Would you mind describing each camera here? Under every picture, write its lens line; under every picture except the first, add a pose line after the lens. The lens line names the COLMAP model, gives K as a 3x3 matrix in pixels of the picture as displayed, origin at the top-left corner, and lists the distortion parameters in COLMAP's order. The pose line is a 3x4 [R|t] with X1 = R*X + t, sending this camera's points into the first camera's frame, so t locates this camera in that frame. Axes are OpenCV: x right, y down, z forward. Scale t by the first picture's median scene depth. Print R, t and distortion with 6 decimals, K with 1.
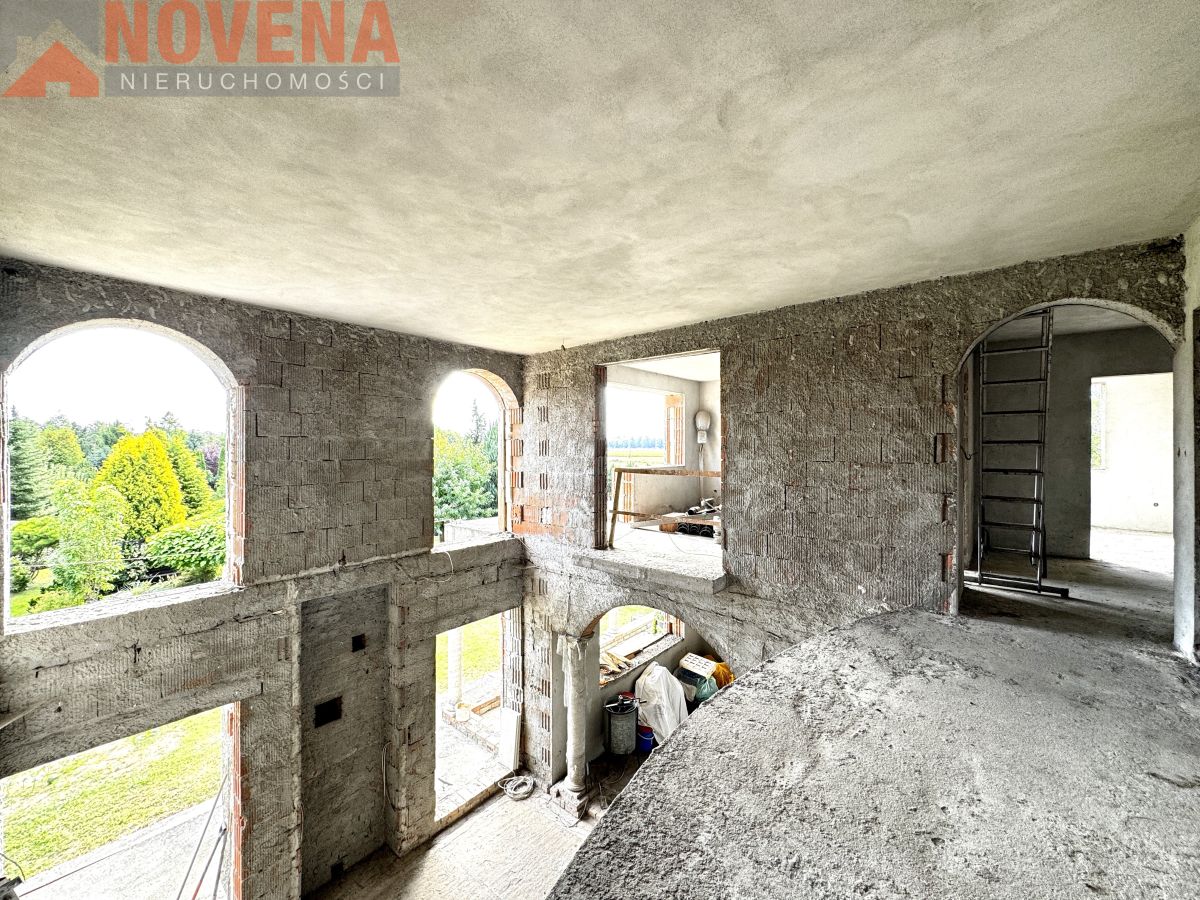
lens RADIAL K [[477.0, 0, 599.0], [0, 477.0, 447.1], [0, 0, 1]] dist [-0.001911, 0.000065]
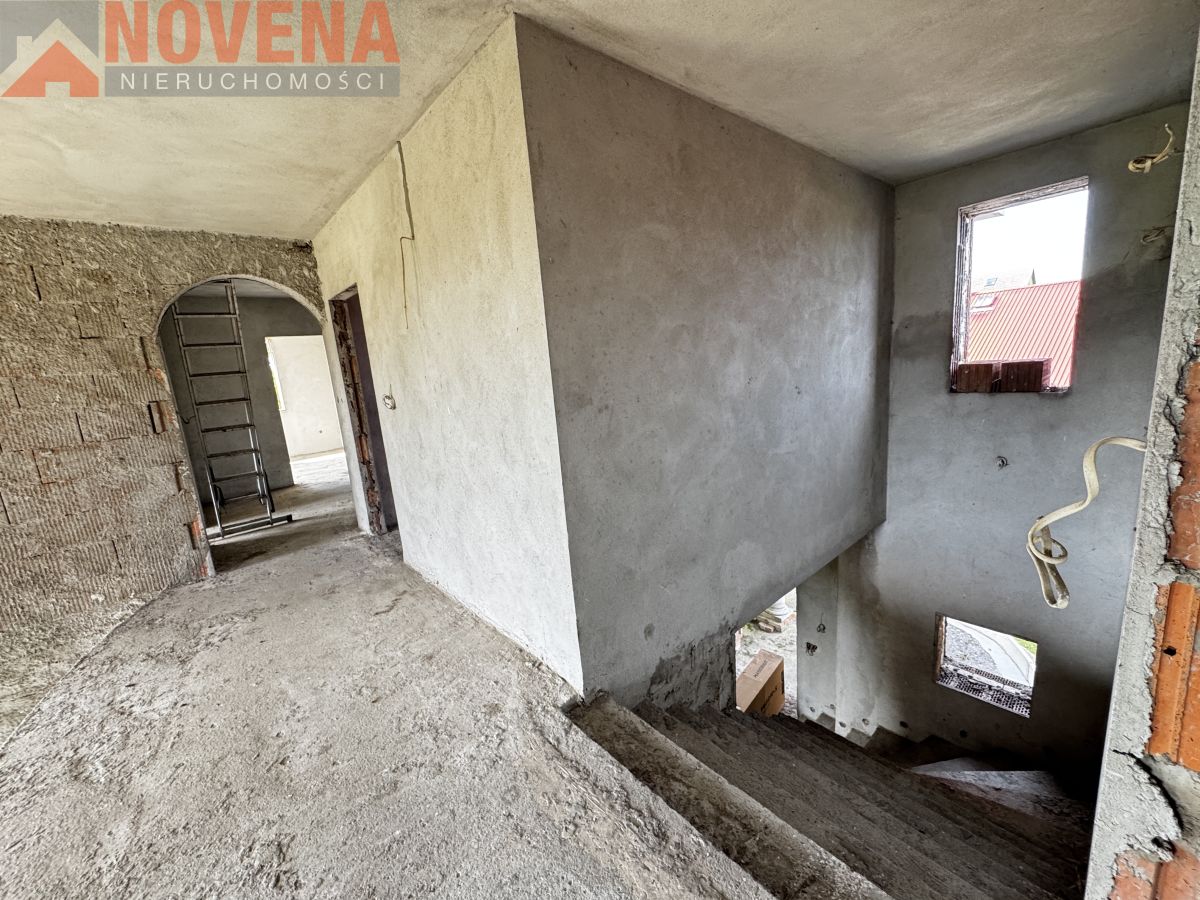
lens RADIAL K [[477.0, 0, 599.0], [0, 477.0, 447.1], [0, 0, 1]] dist [-0.001911, 0.000065]
pose [[0.151251, -0.195133, 0.969044, -0.069979], [0.084083, 0.979309, 0.184076, -0.038510], [-0.984913, 0.053639, 0.164529, -0.005794]]
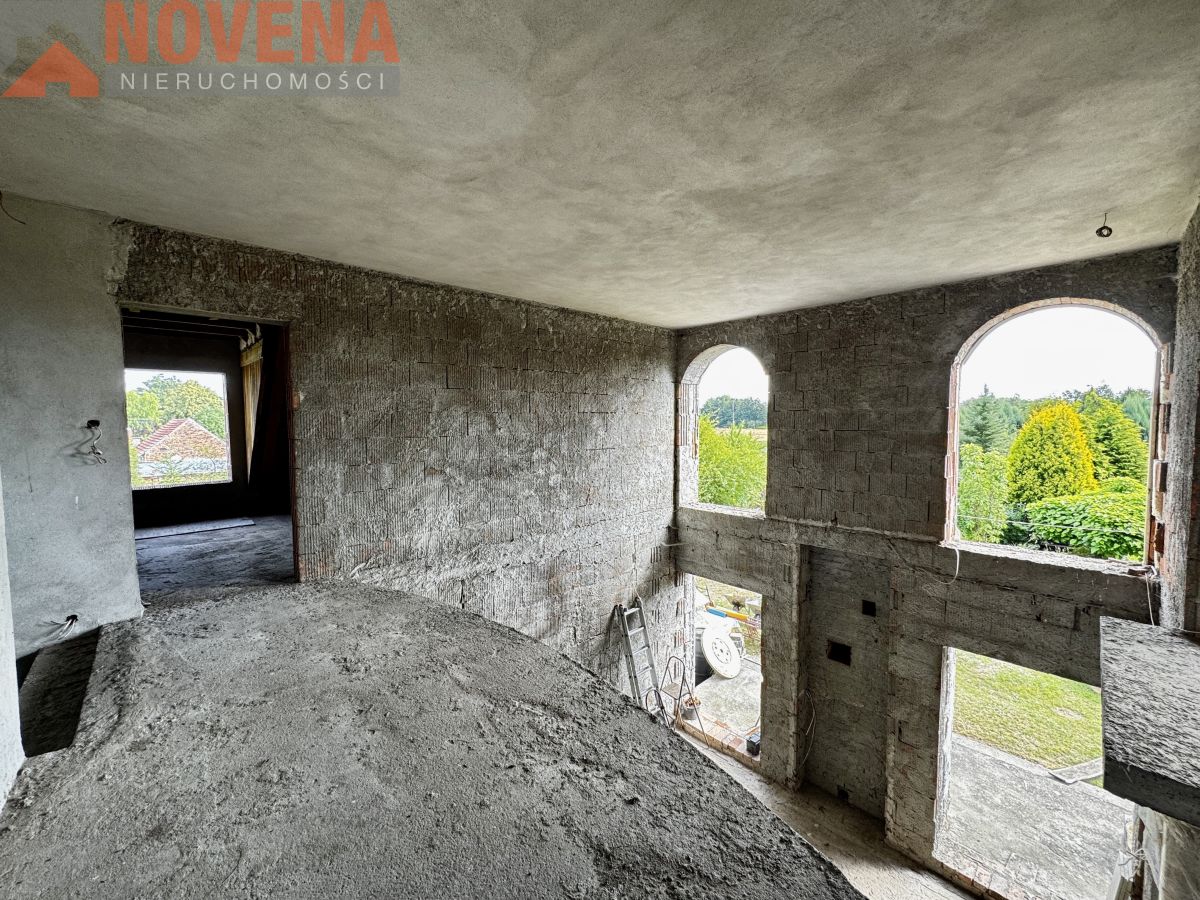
lens RADIAL K [[477.0, 0, 599.0], [0, 477.0, 447.1], [0, 0, 1]] dist [-0.001911, 0.000065]
pose [[-0.110096, 0.058770, -0.992182, 0.791606], [0.005442, 0.998271, 0.058526, -0.002328], [0.993906, 0.001044, -0.110225, 0.745411]]
